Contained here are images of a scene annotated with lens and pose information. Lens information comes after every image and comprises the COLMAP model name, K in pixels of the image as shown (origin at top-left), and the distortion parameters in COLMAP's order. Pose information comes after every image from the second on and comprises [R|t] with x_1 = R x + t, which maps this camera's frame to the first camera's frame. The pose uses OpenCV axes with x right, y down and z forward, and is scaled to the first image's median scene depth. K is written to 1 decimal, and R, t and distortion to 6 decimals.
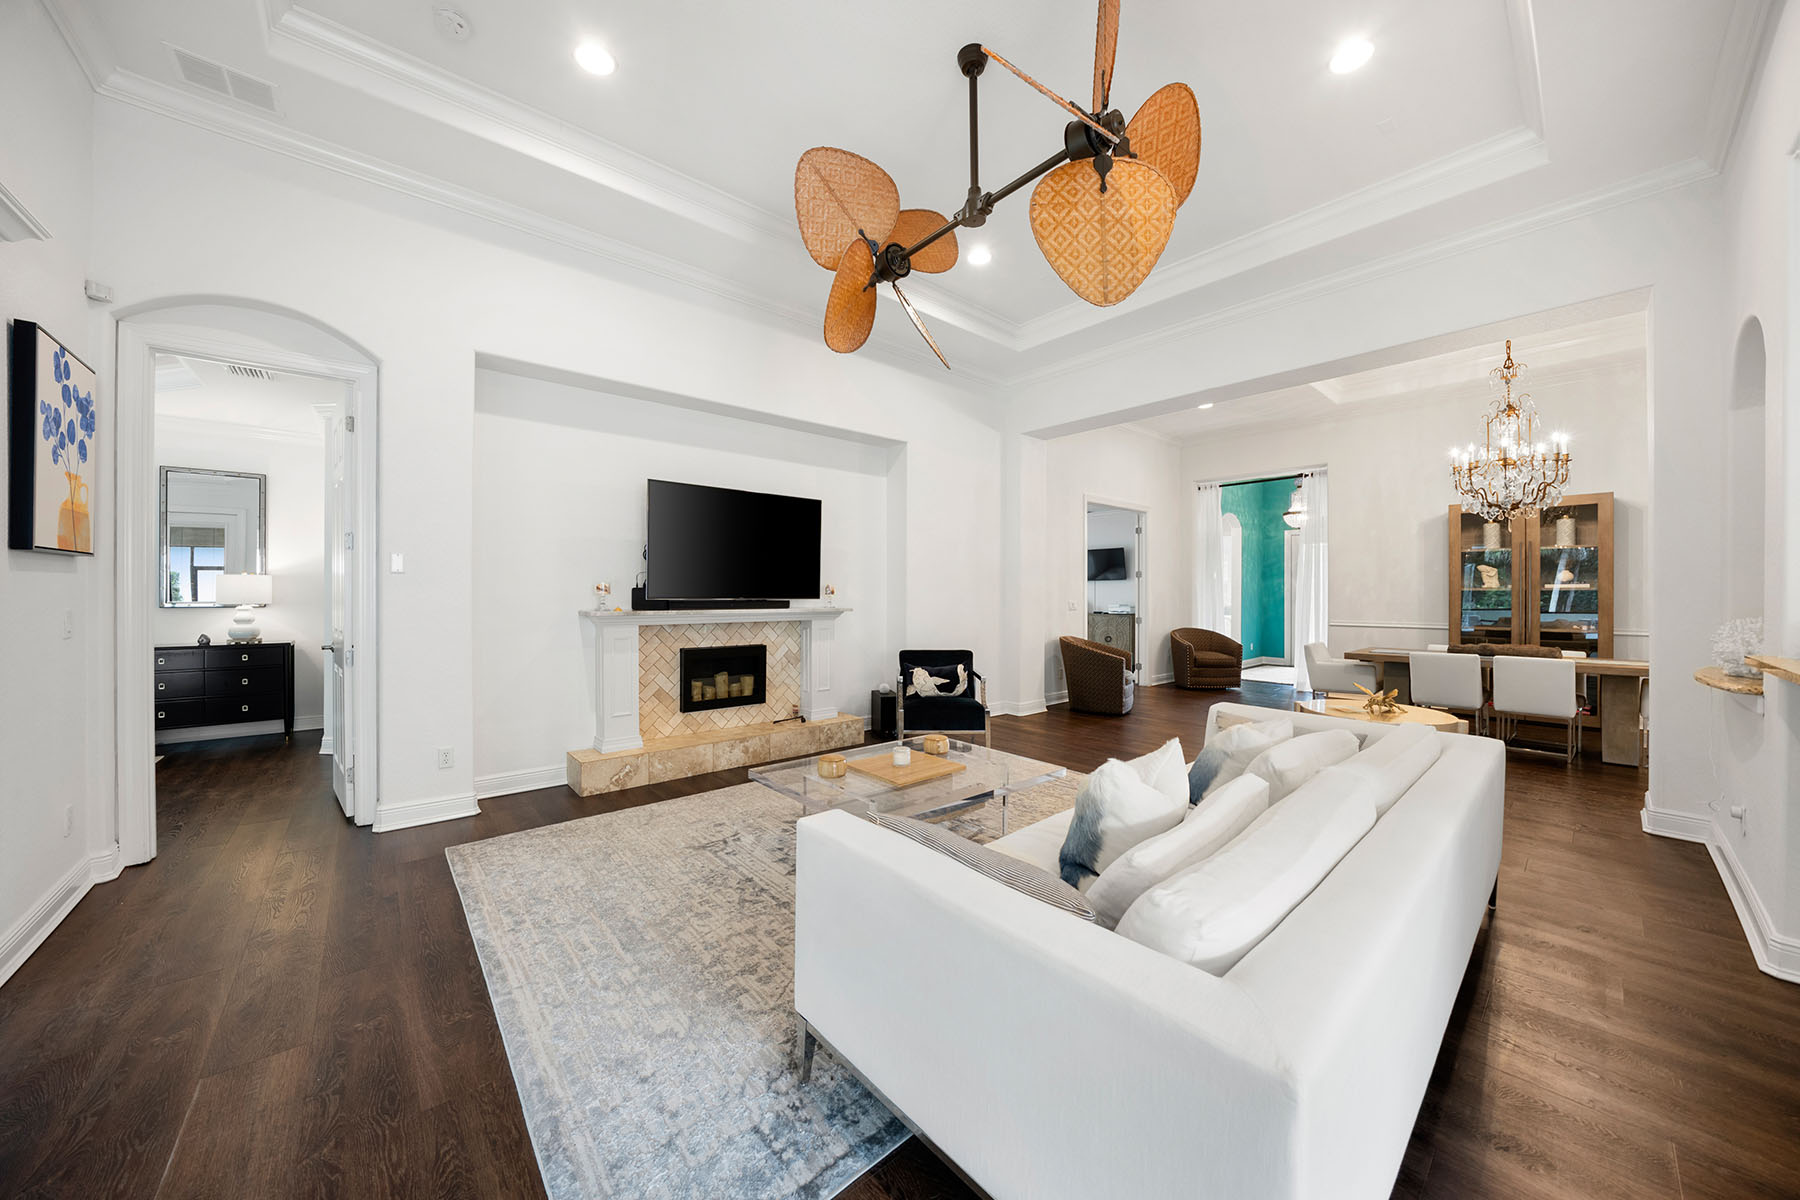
lens RADIAL K [[621.0, 0, 890.0], [0, 621.0, 593.9], [0, 0, 1]] dist [-0.028841, 0.004247]
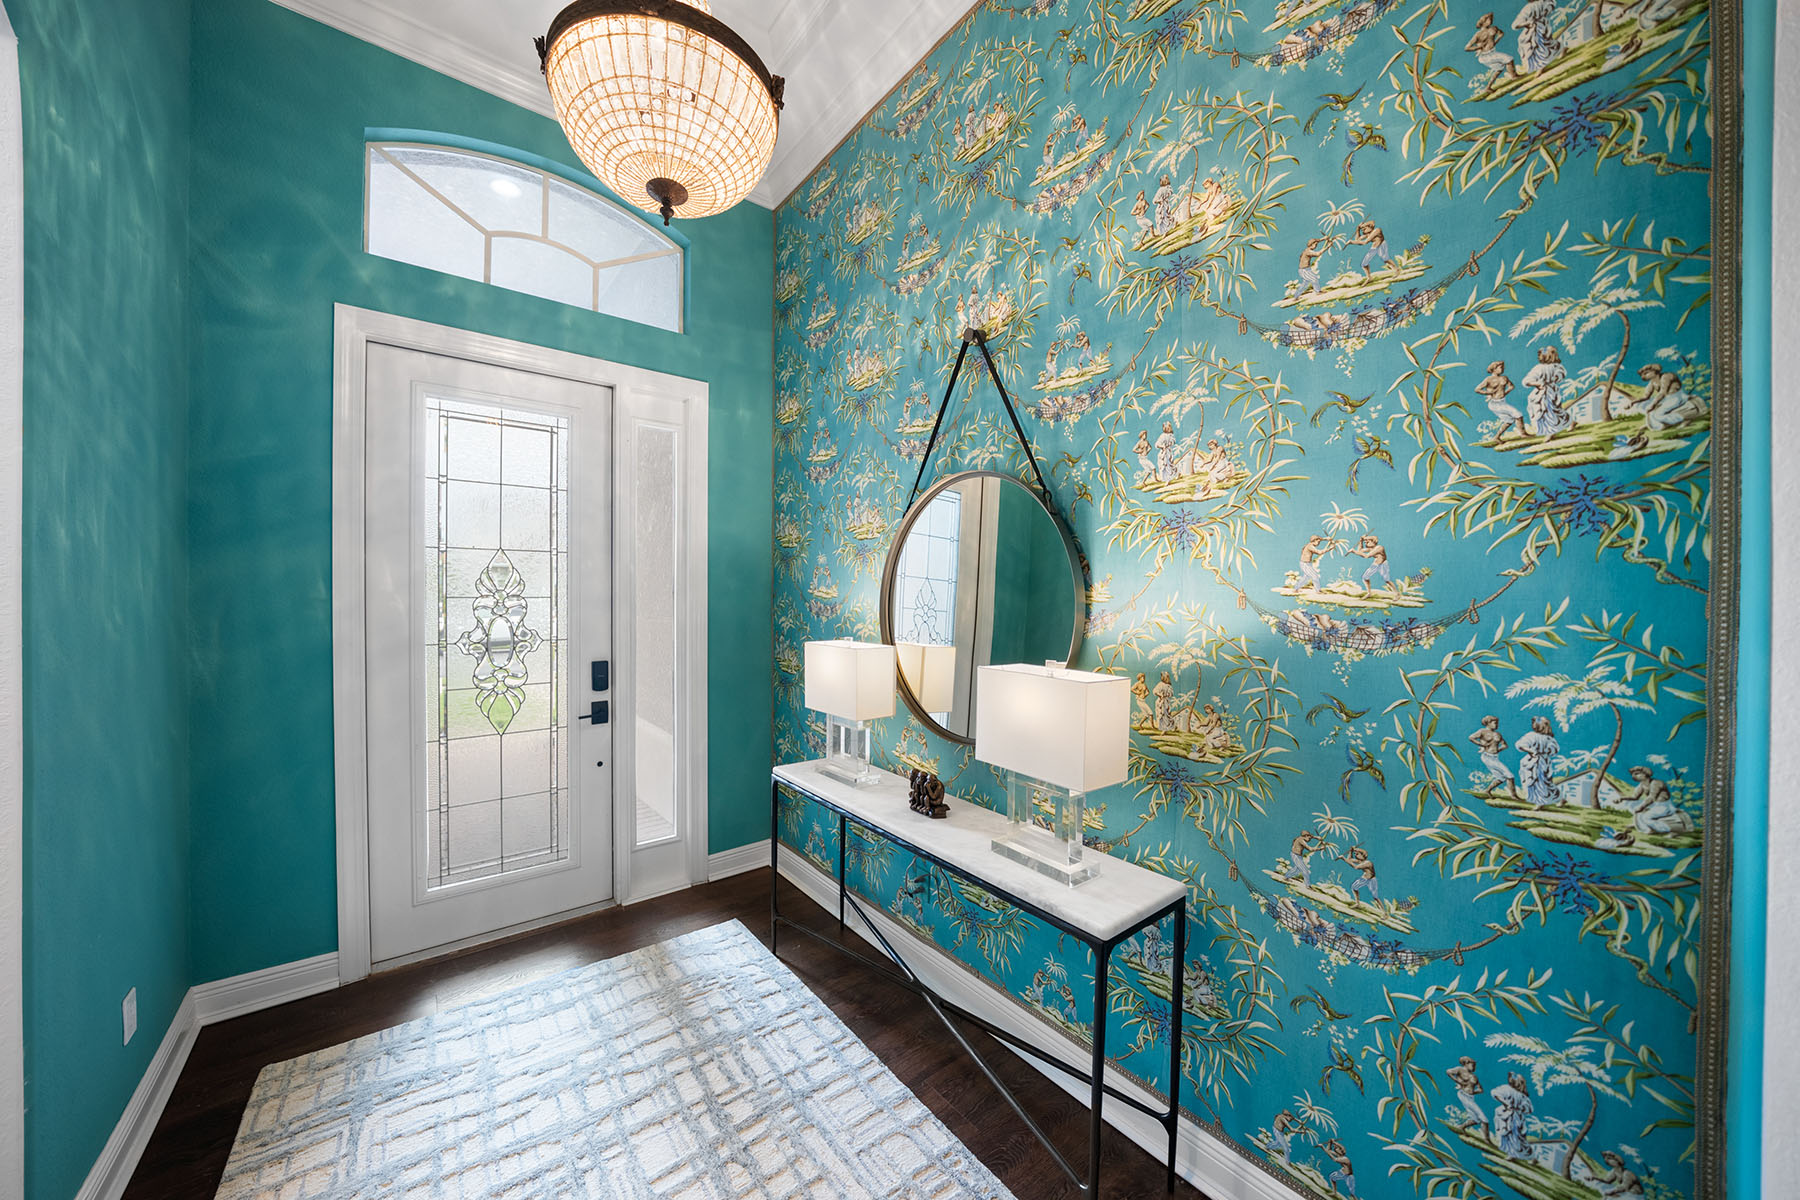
lens RADIAL K [[621.0, 0, 890.0], [0, 621.0, 593.9], [0, 0, 1]] dist [-0.028841, 0.004247]
pose [[0.046090, -0.008802, 0.998899, 0.784680], [-0.002011, 0.999958, 0.008904, -0.021048], [-0.998935, -0.002419, 0.046070, 1.396701]]
